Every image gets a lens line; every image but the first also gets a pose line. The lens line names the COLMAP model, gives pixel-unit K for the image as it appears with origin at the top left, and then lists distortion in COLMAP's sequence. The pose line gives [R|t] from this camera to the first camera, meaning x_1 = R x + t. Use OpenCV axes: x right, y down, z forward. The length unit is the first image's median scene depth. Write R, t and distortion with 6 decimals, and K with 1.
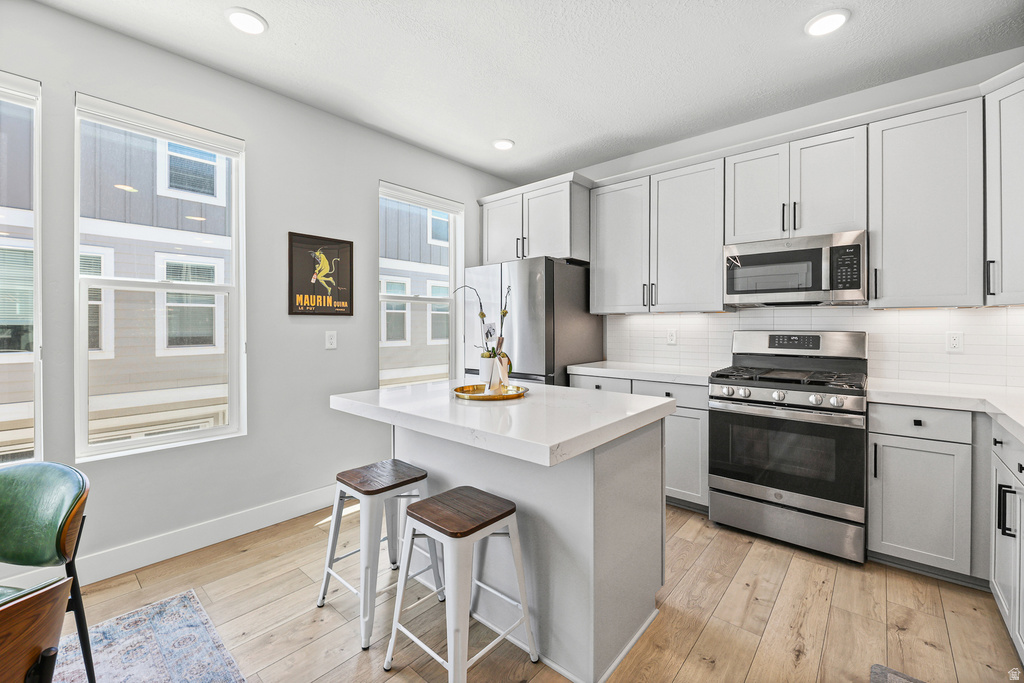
lens RADIAL K [[424.7, 0, 509.2], [0, 424.7, 324.9], [0, 0, 1]] dist [-0.000964, -0.000152]
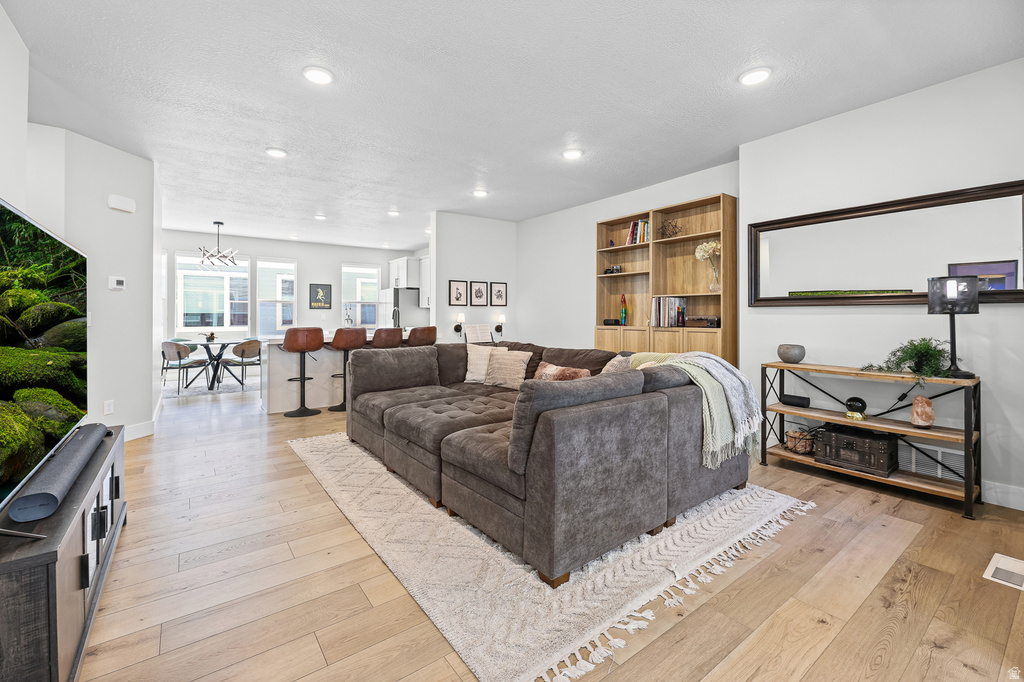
lens RADIAL K [[437.4, 0, 516.6], [0, 437.4, 311.9], [0, 0, 1]] dist [-0.001592, -0.000196]
pose [[0.979401, -0.001302, -0.201920, 1.628327], [0.000516, 0.999992, -0.003948, 0.012276], [0.201923, 0.003763, 0.979394, -1.866939]]
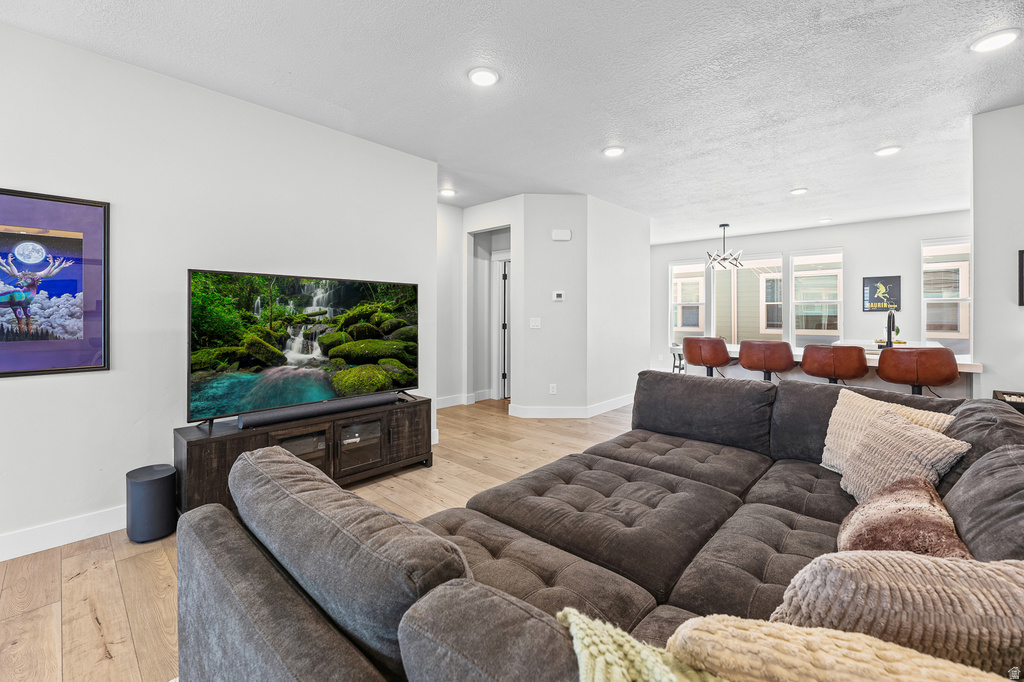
lens RADIAL K [[426.2, 0, 499.3], [0, 426.2, 313.4], [0, 0, 1]] dist [0.000508, -0.000286]
pose [[-0.050661, -0.002768, -0.998712, 1.912271], [0.001373, 0.999995, -0.002841, -0.008473], [0.998715, -0.001515, -0.050657, -0.901799]]
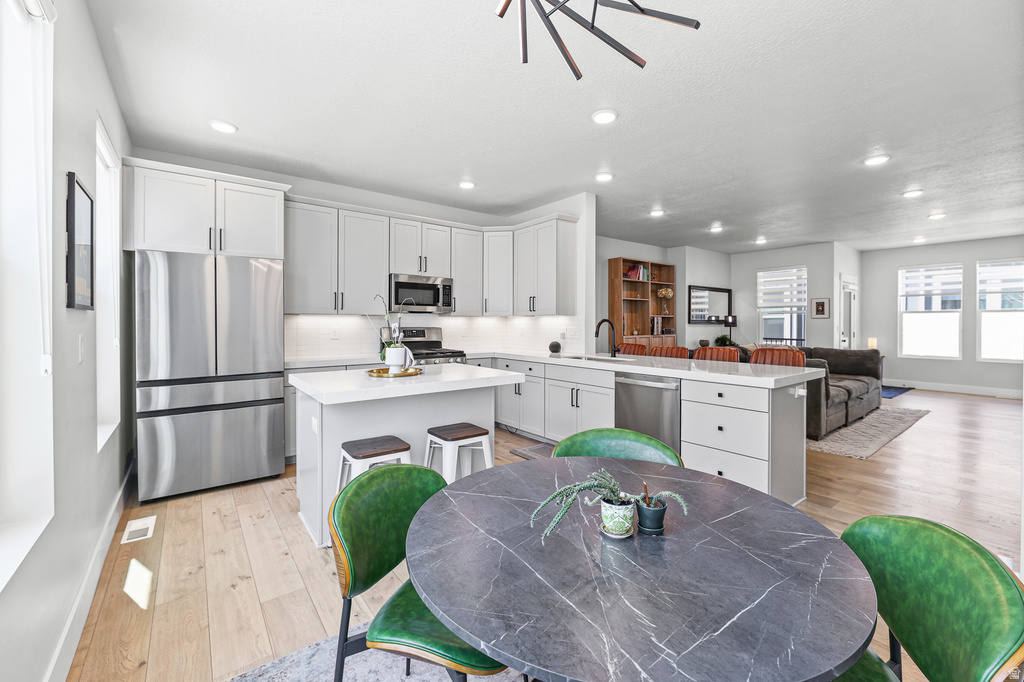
lens RADIAL K [[421.3, 0, 515.0], [0, 421.3, 327.5], [0, 0, 1]] dist [-0.002961, -0.000825]
pose [[0.185539, -0.004366, 0.982627, -0.947860], [-0.000958, 0.999989, 0.004624, 0.006259], [-0.982637, -0.001799, 0.185532, 0.257697]]
